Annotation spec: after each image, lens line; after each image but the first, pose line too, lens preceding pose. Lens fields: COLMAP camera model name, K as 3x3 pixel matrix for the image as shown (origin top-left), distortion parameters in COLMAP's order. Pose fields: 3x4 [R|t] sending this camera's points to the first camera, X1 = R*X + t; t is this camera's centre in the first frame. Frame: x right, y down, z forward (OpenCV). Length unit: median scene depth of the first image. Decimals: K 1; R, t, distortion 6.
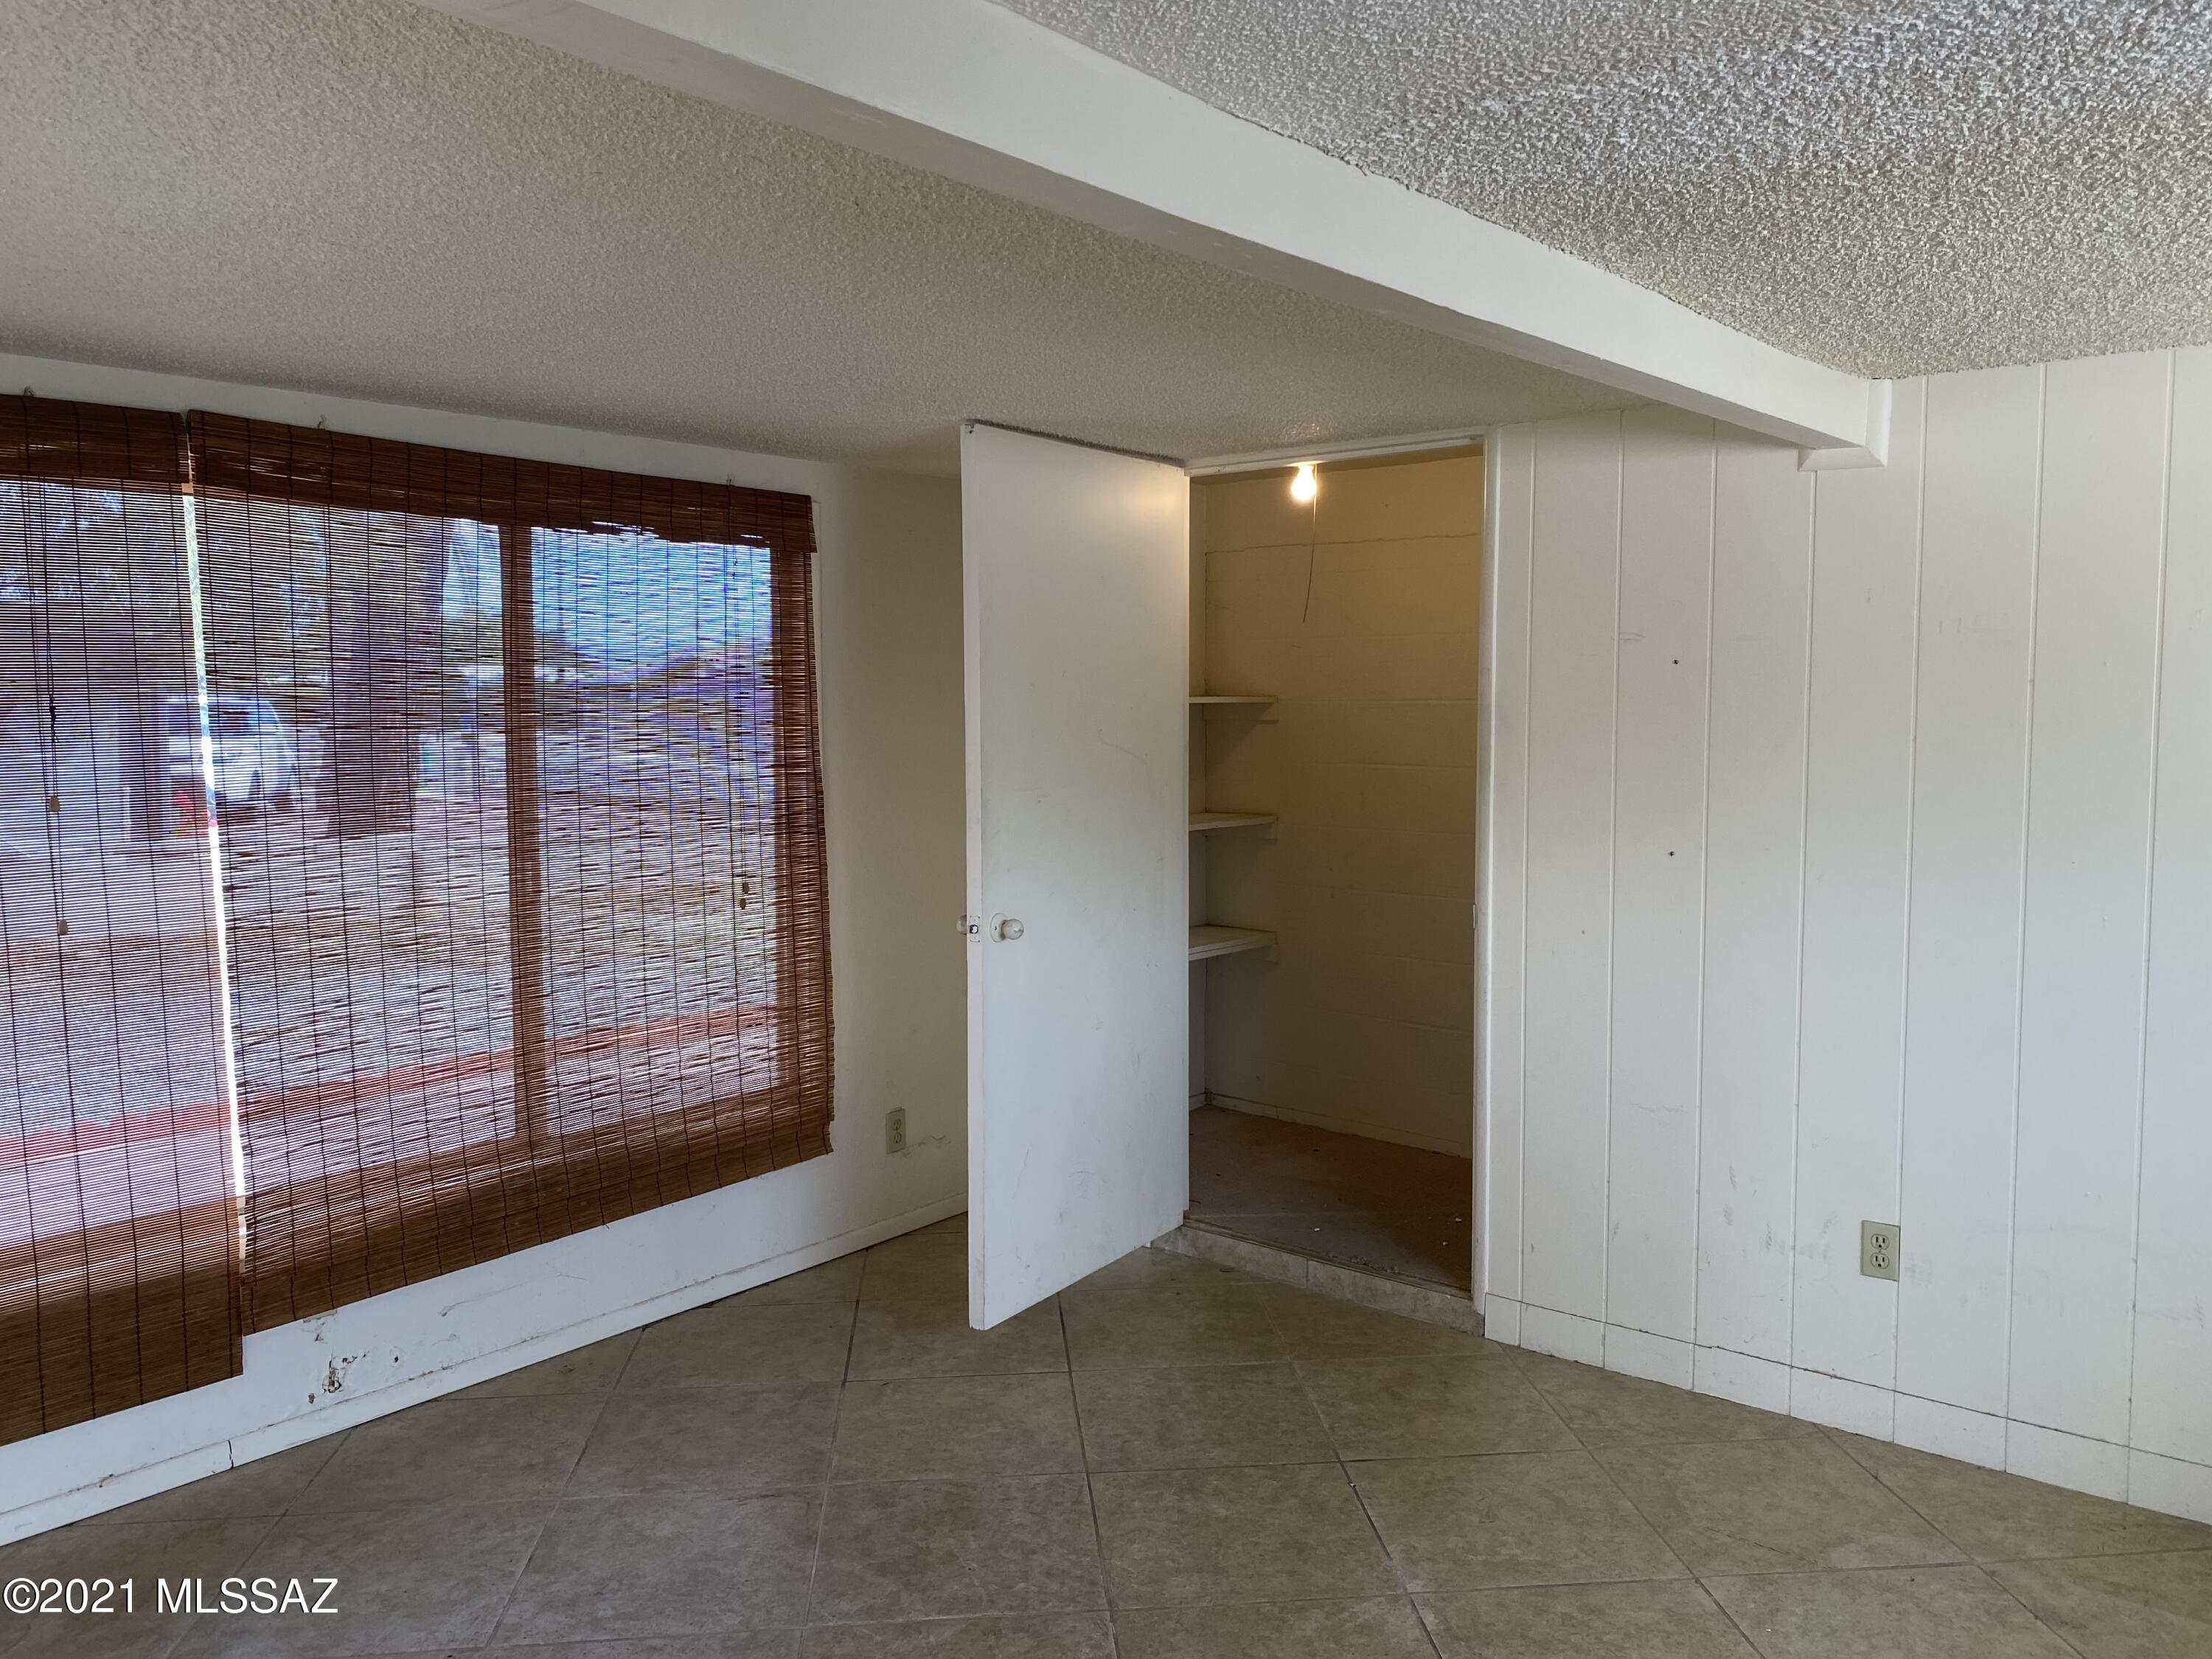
lens RADIAL K [[1673.4, 0, 1104.9], [0, 1673.4, 836.1], [0, 0, 1]] dist [0.021843, -0.029886]
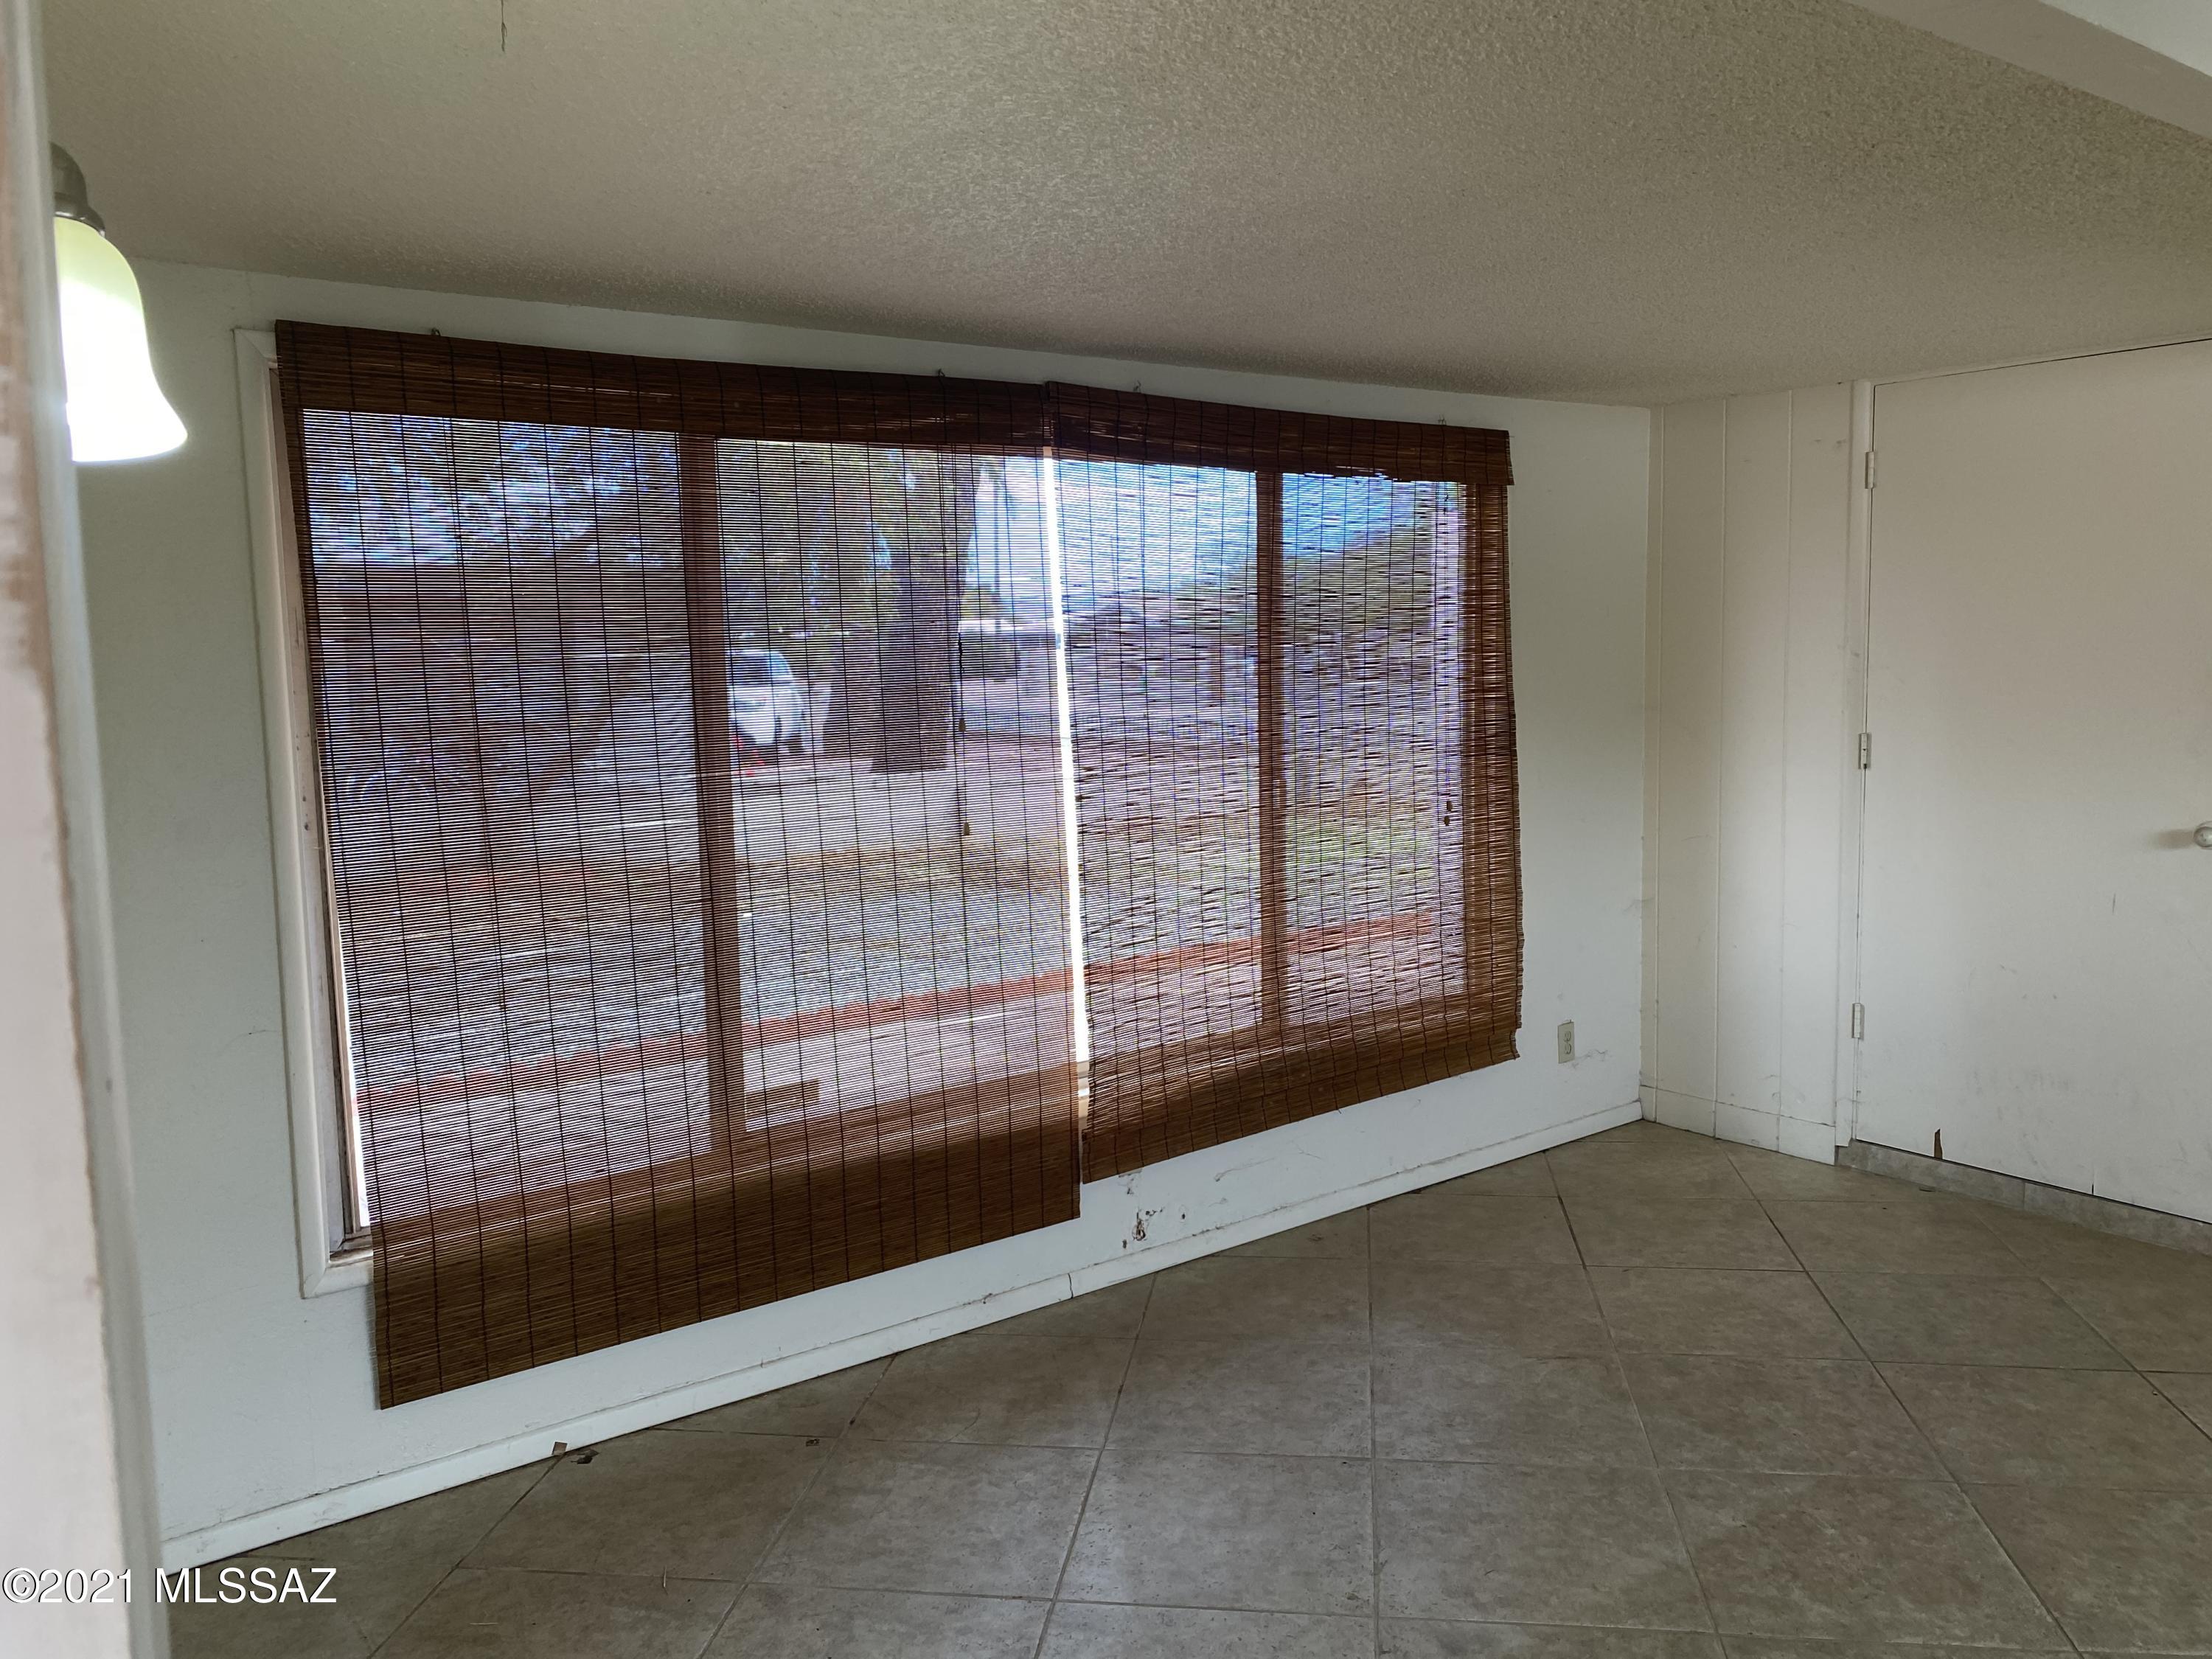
lens RADIAL K [[1673.4, 0, 1100.2], [0, 1673.4, 813.1], [0, 0, 1]] dist [0.021843, -0.029886]
pose [[0.973090, 0.003425, -0.230400, -0.221460], [0.000873, 0.999828, 0.018549, 0.019266], [0.230424, -0.018251, 0.972919, -0.107671]]
